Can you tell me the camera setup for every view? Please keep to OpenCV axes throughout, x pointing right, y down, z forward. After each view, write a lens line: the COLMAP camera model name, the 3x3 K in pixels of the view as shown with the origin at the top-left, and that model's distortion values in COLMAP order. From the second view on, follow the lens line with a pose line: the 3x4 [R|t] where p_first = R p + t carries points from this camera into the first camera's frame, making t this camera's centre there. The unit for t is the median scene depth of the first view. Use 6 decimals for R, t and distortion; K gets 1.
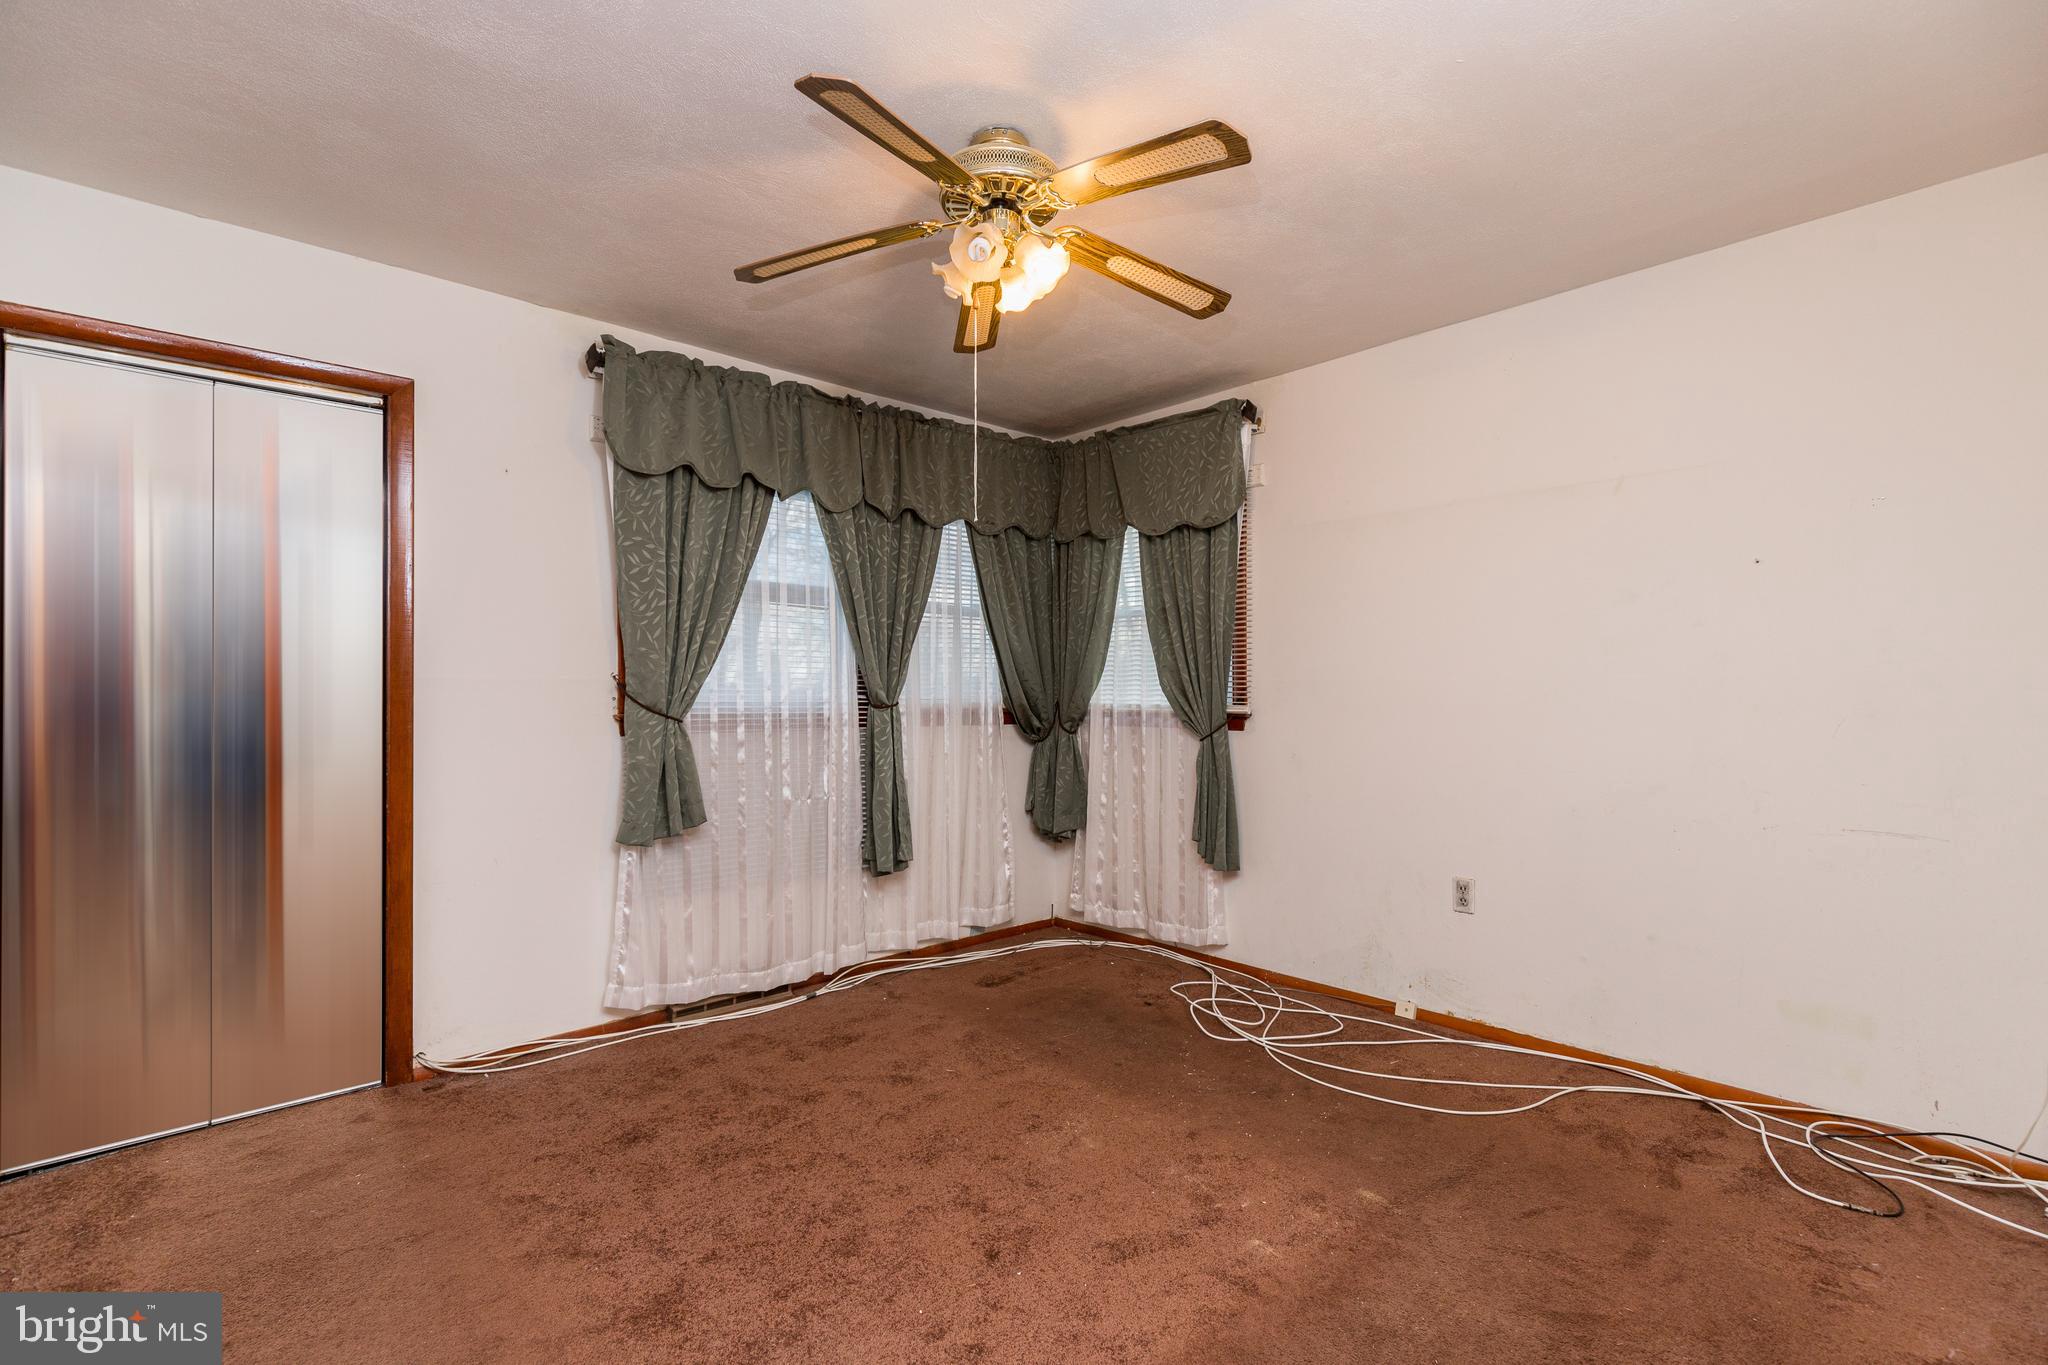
lens RADIAL K [[923.9, 0, 1026.6], [0, 923.9, 694.0], [0, 0, 1]] dist [0.008388, -0.000495]
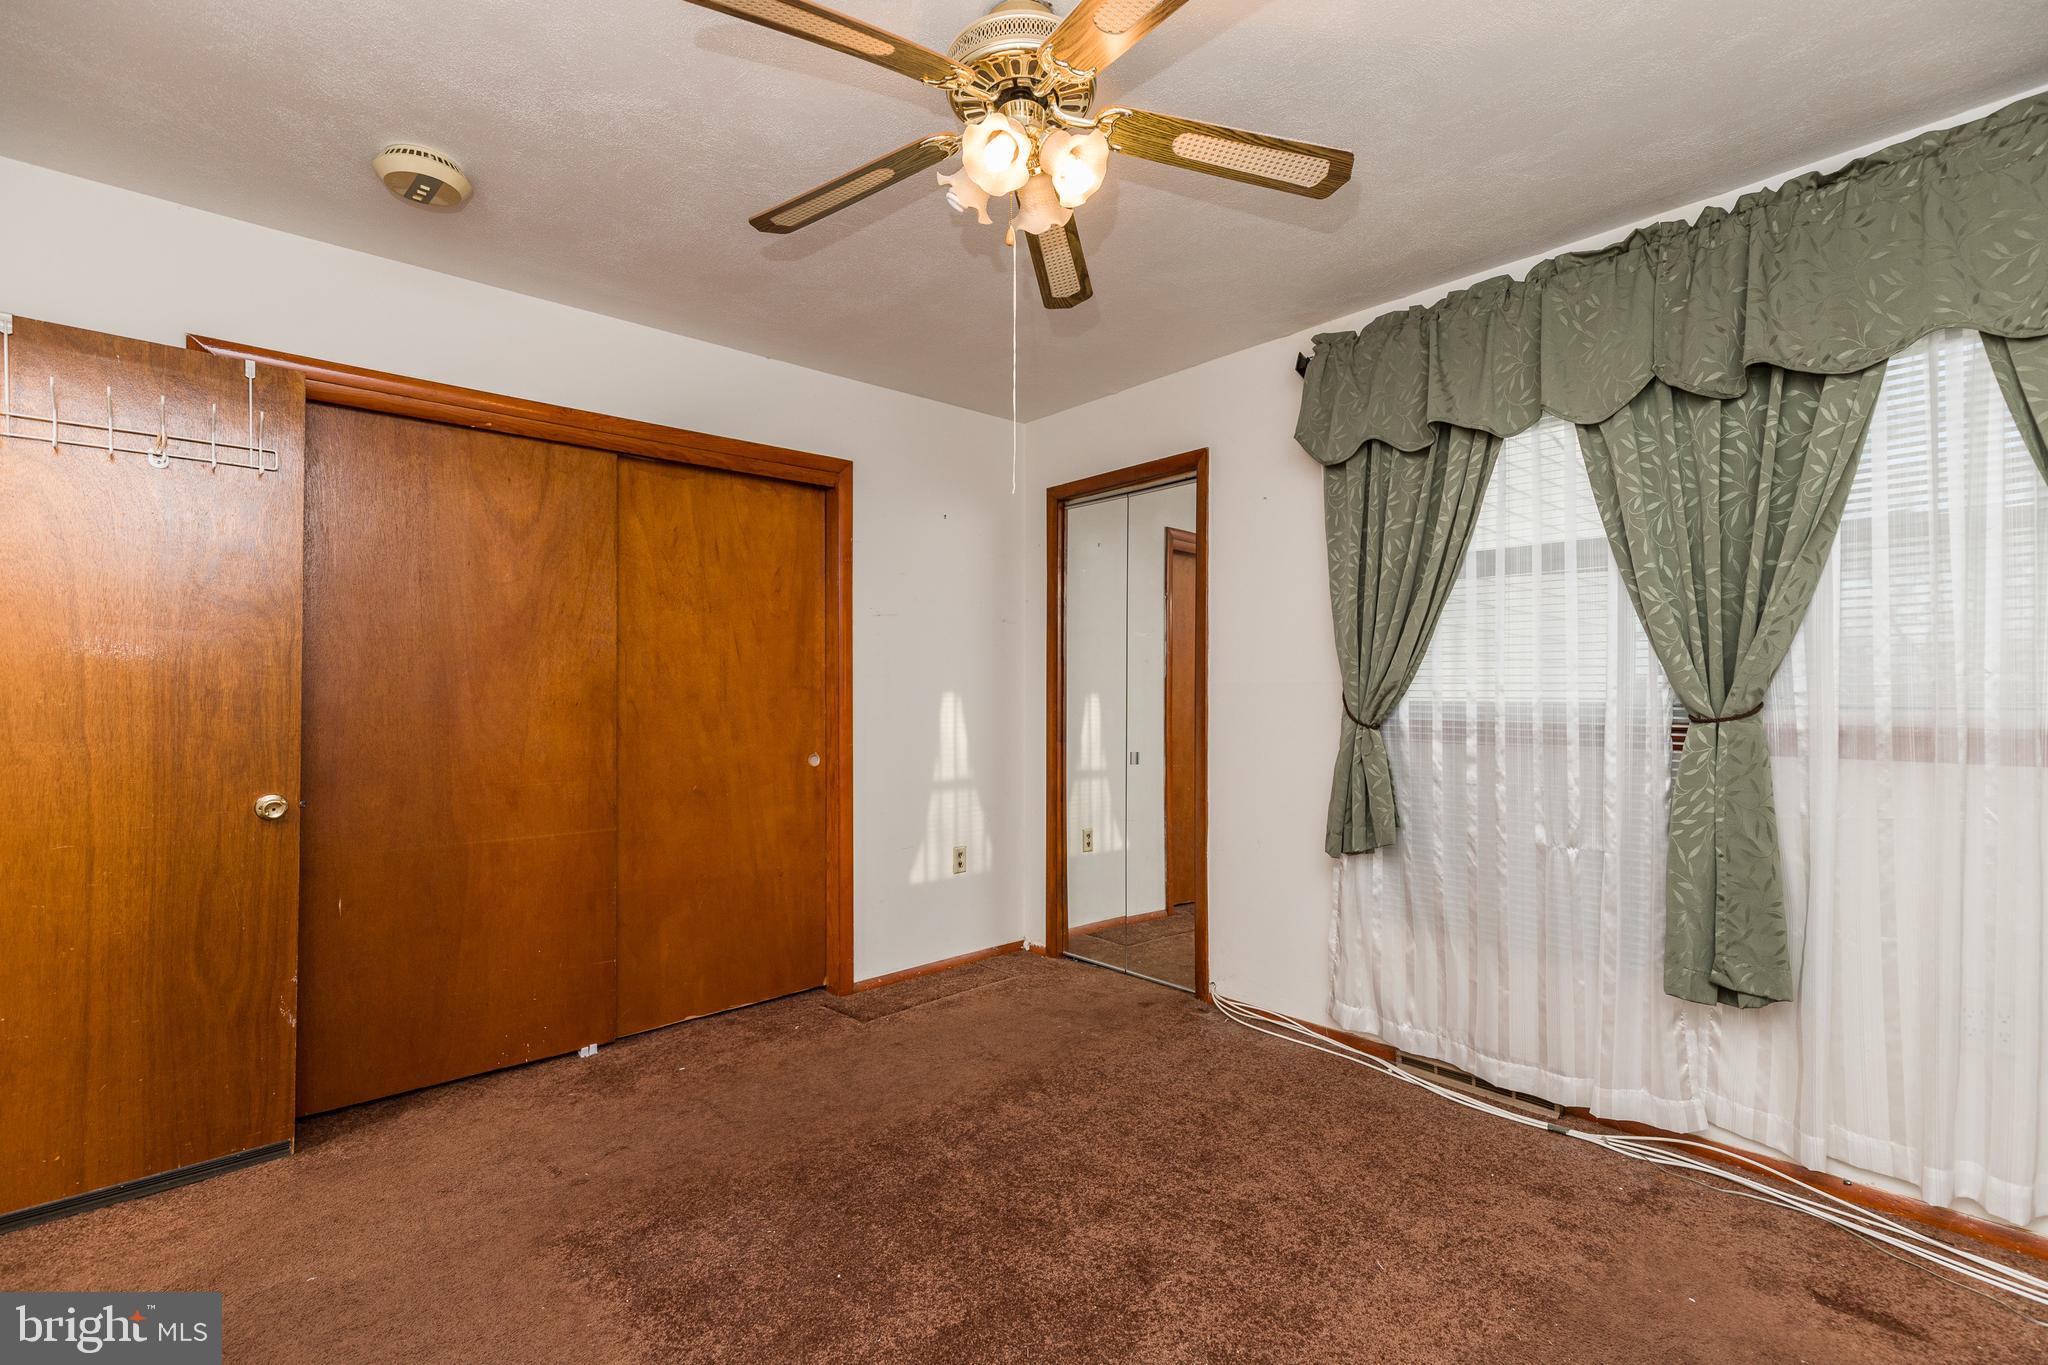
lens RADIAL K [[923.9, 0, 1026.8], [0, 923.9, 689.2], [0, 0, 1]] dist [0.008388, -0.000495]
pose [[-0.022885, -0.003560, -0.999732, 0.492588], [-0.000253, 0.999994, -0.003555, -0.003174], [0.999738, 0.000172, -0.022886, 0.636906]]
